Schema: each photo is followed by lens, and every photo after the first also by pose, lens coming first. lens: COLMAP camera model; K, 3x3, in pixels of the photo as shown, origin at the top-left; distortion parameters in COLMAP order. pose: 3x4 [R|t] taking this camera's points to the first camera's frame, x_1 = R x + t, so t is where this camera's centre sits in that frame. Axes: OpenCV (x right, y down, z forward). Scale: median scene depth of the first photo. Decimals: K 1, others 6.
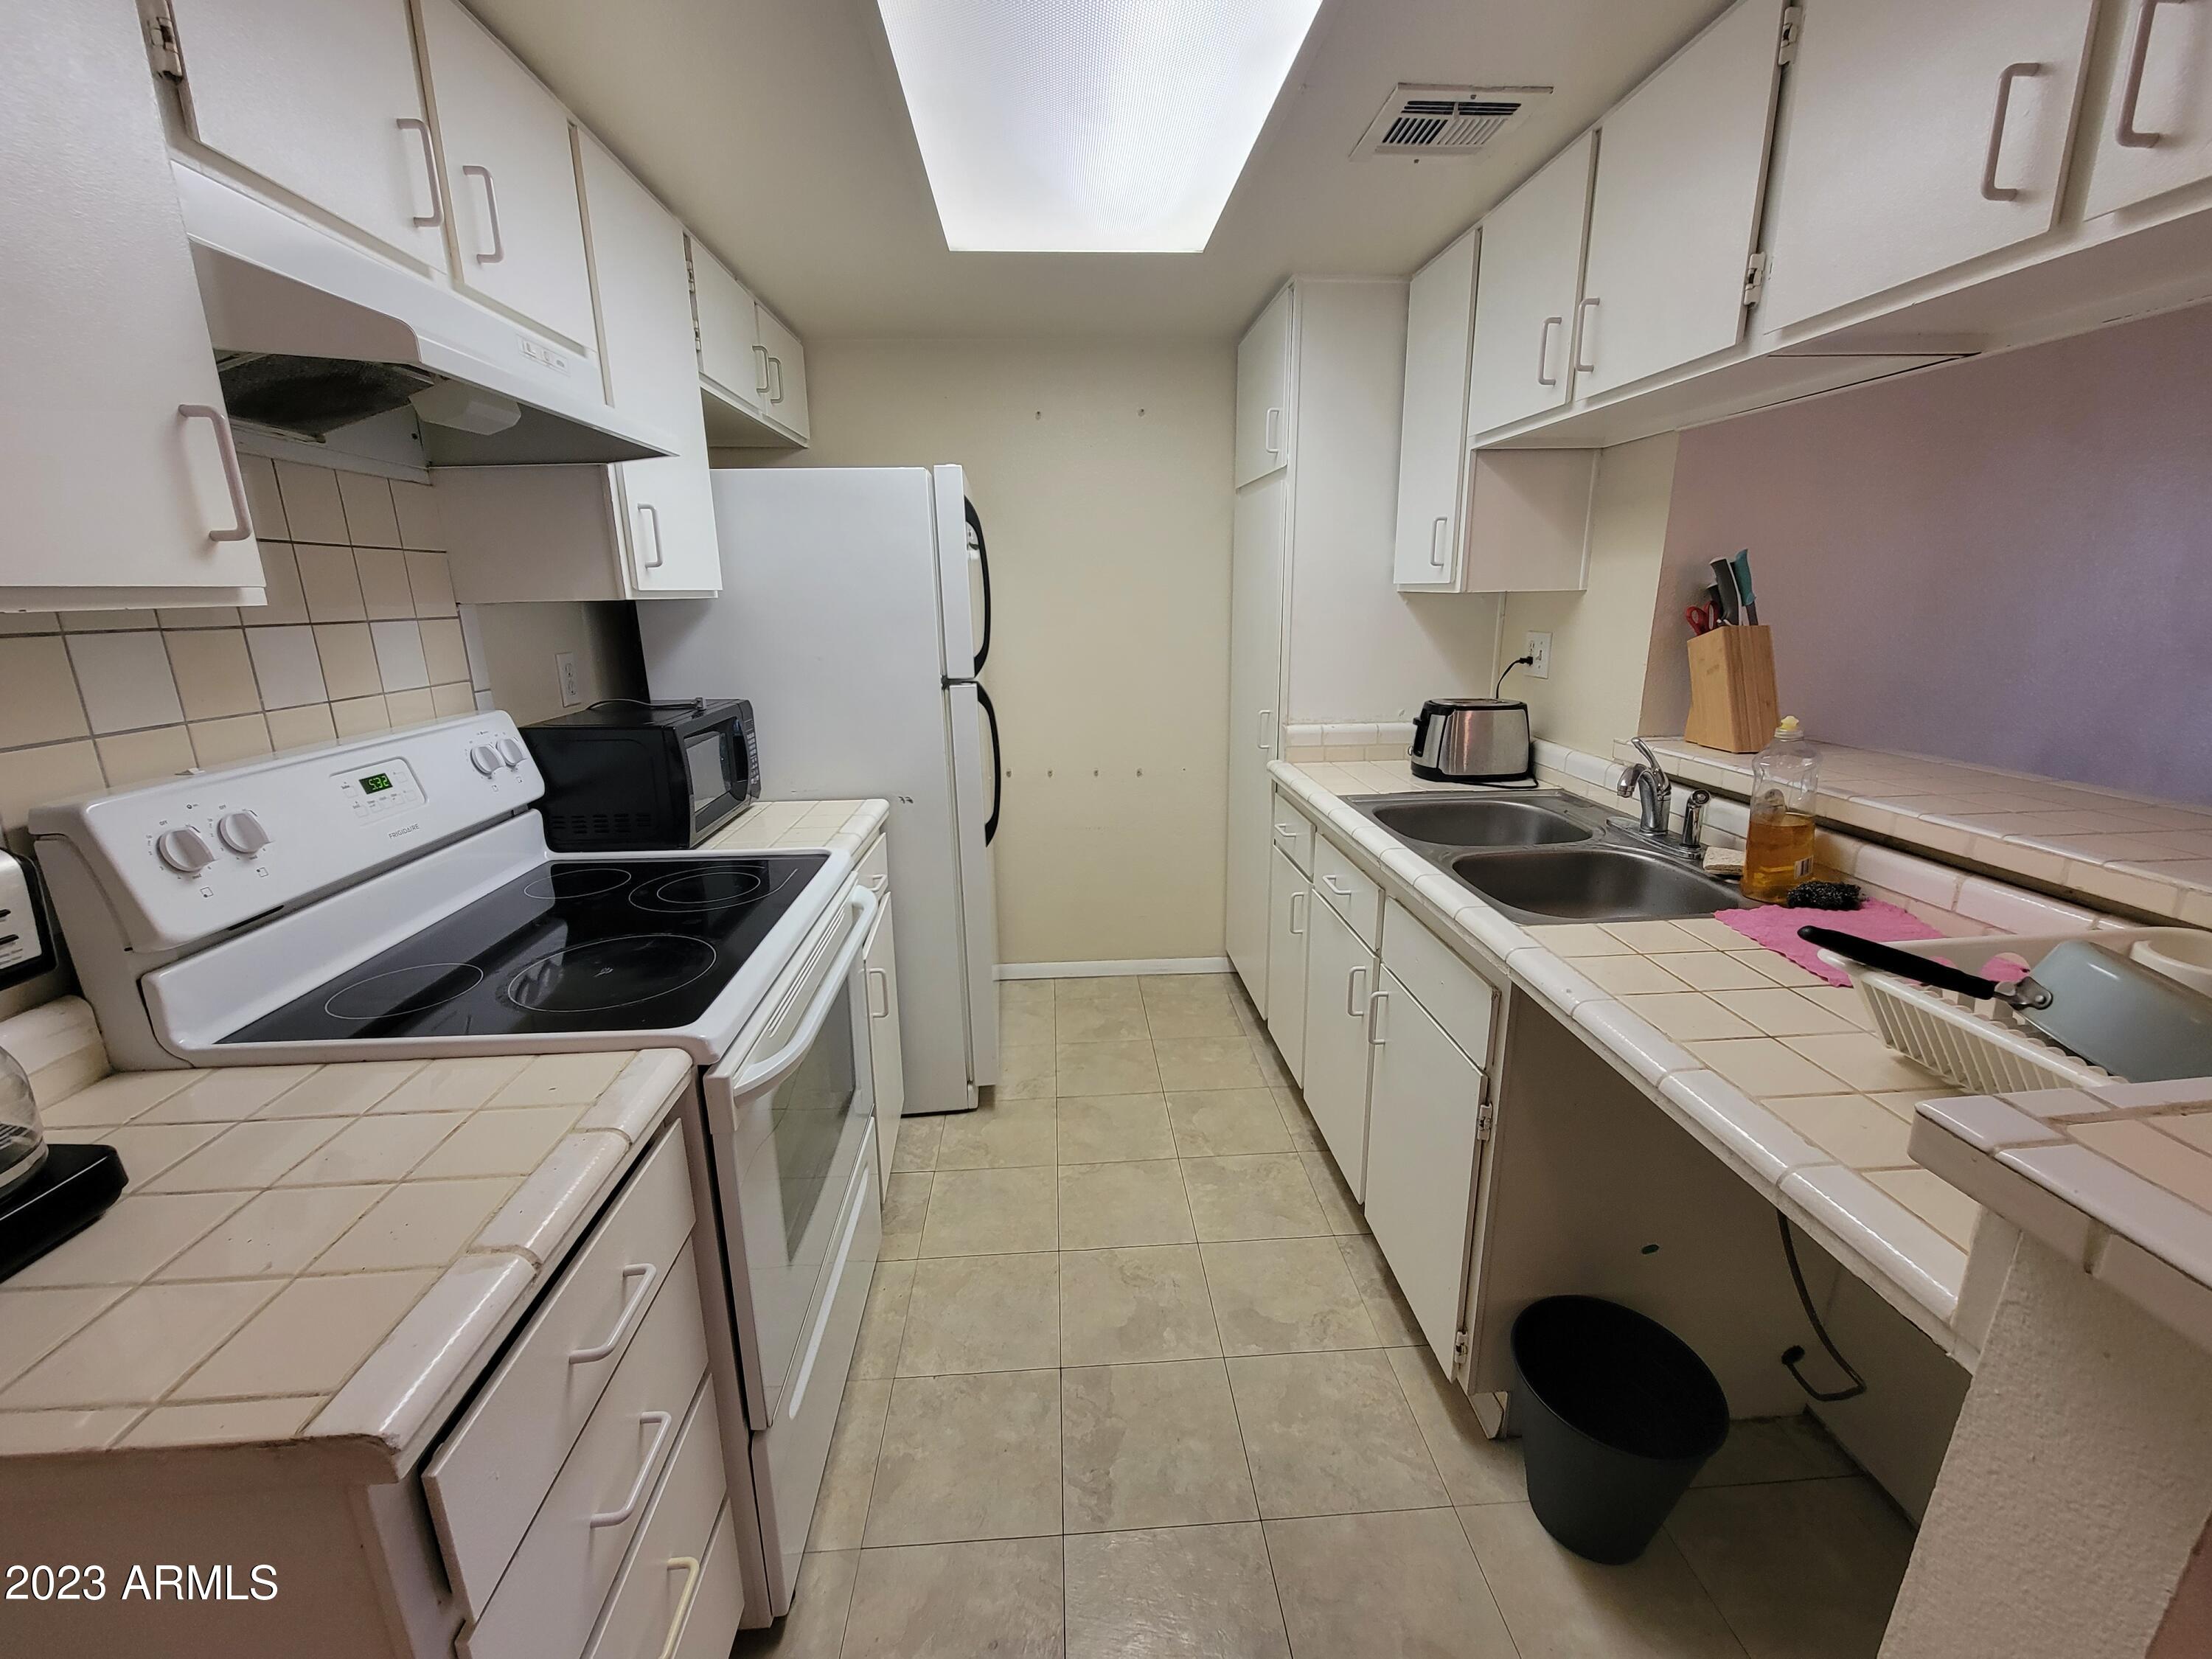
lens RADIAL K [[901.7, 0, 1101.6], [0, 901.7, 820.3], [0, 0, 1]] dist [-0.003166, 0.000019]
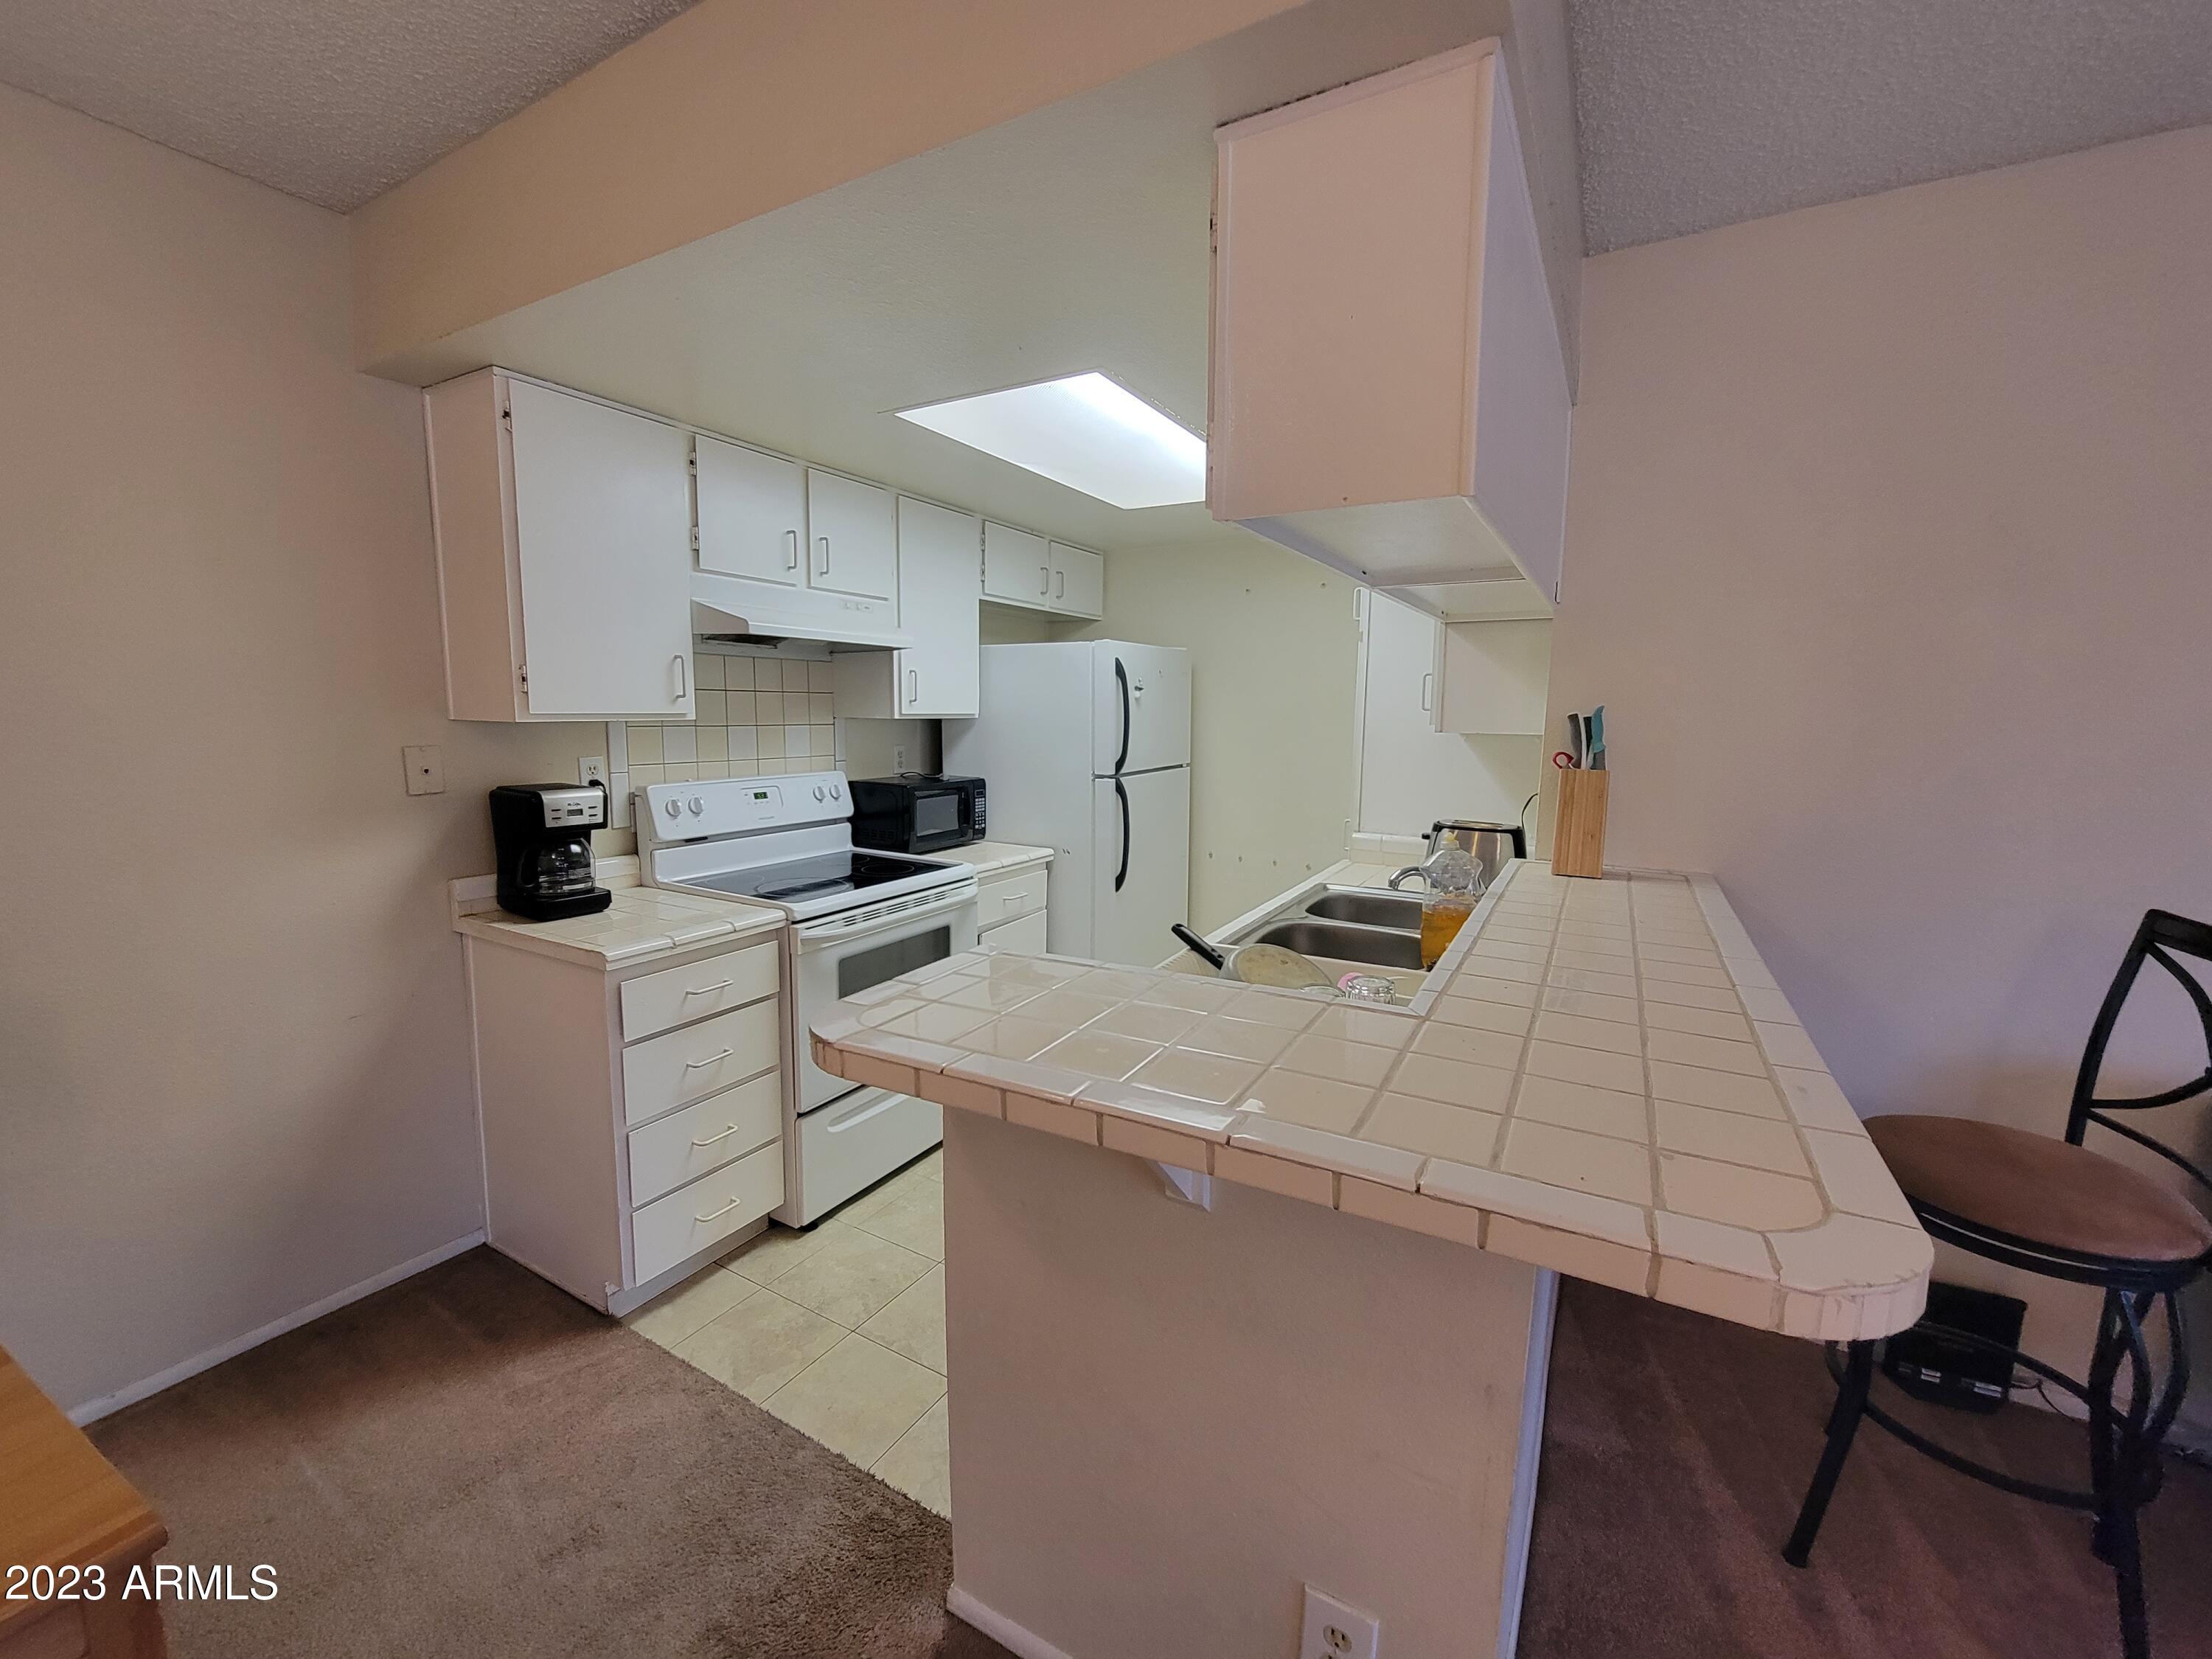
lens RADIAL K [[901.7, 0, 1107.2], [0, 901.7, 816.8], [0, 0, 1]] dist [-0.003166, 0.000019]
pose [[0.833079, 0.091674, -0.545505, 0.943839], [-0.160340, 0.983853, -0.079526, 0.042061], [0.529406, 0.153718, 0.834326, -0.337377]]
